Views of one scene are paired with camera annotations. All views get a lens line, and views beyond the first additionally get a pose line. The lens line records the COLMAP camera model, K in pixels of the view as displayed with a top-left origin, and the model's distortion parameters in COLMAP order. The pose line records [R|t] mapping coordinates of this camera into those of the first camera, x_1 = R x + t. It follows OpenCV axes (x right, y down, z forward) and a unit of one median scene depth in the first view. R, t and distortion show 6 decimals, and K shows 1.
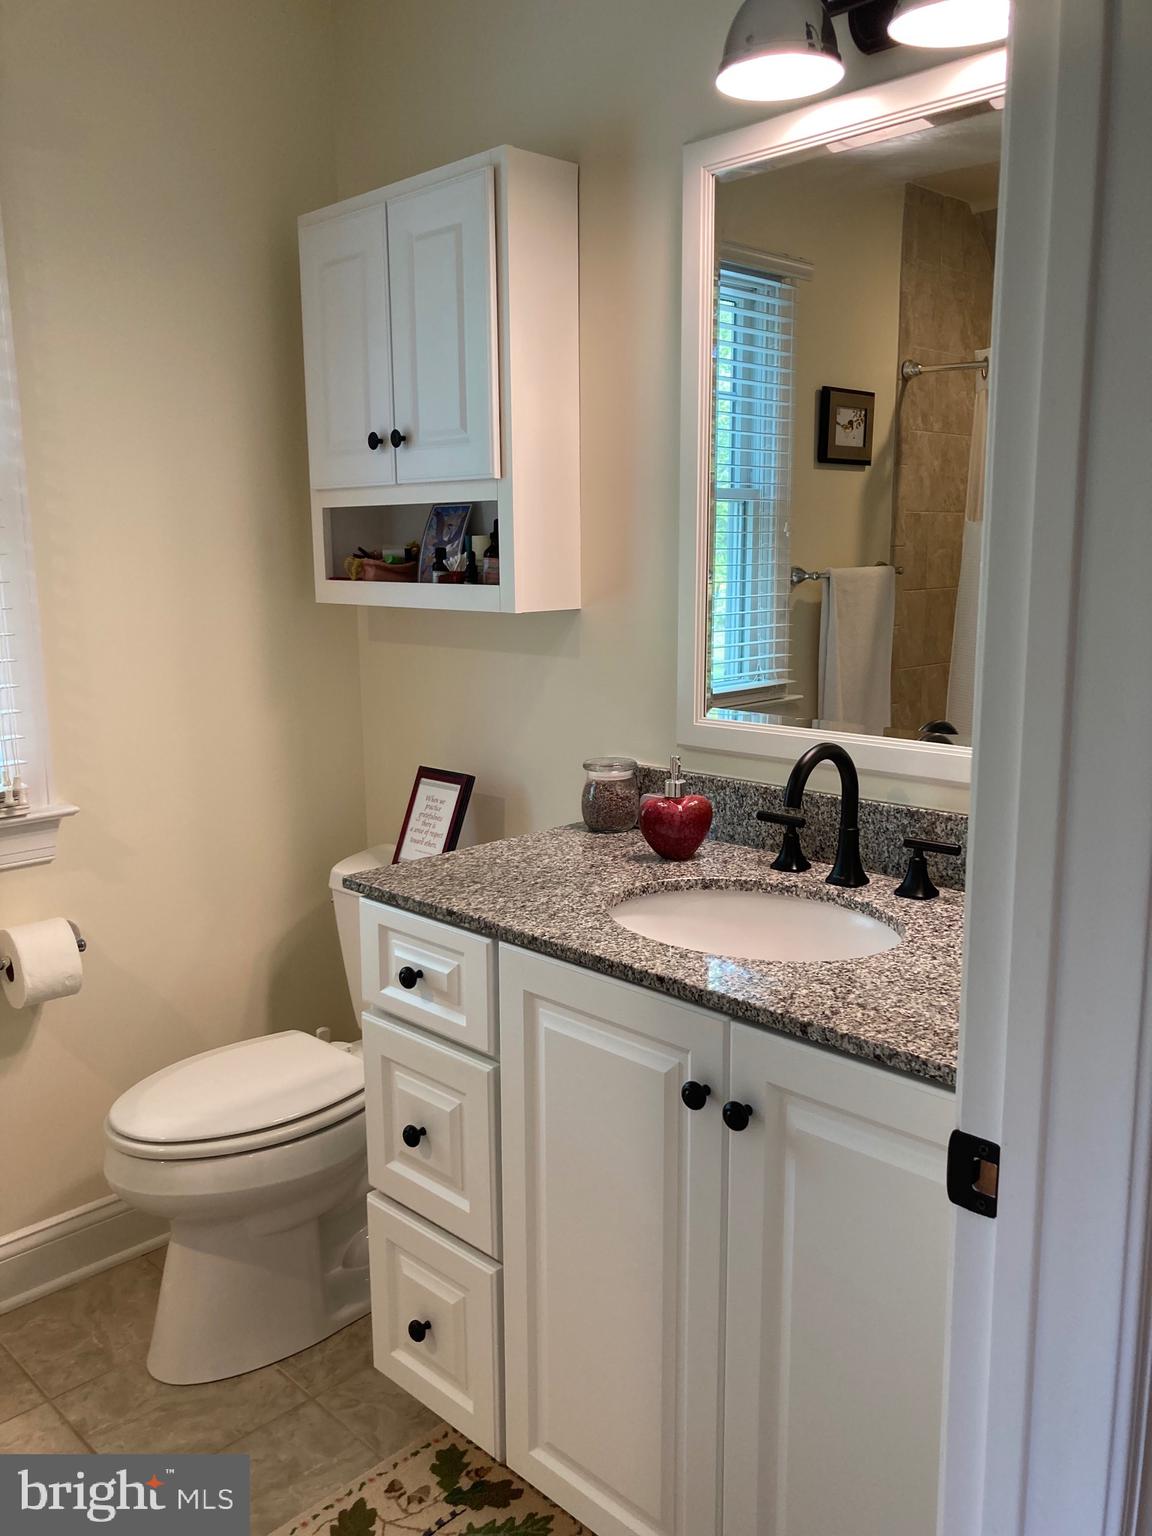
lens RADIAL K [[1253.5, 0, 581.1], [0, 1253.5, 766.7], [0, 0, 1]] dist [0.010342, -0.018041]
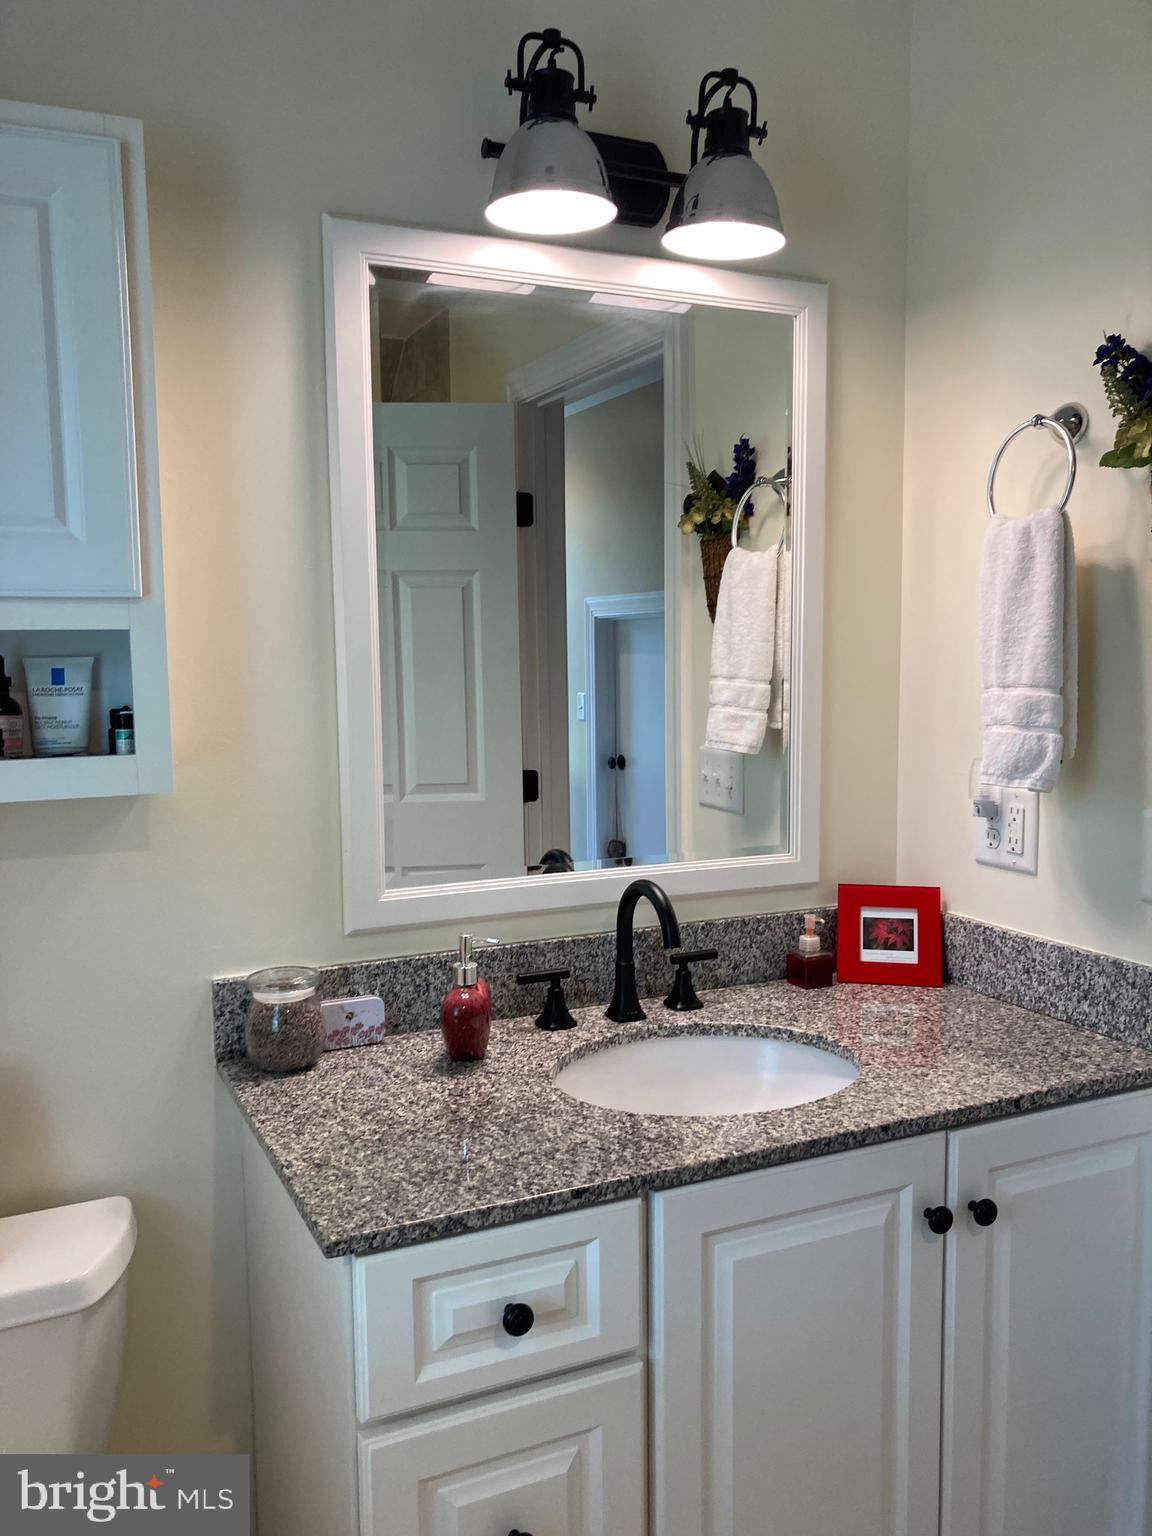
lens RADIAL K [[1253.5, 0, 580.0], [0, 1253.5, 767.7], [0, 0, 1]] dist [0.010342, -0.018041]
pose [[0.332081, -0.088787, 0.939063, -0.765805], [0.165892, 0.985540, 0.034517, -0.153113], [-0.928548, 0.144320, 0.342008, 0.705762]]
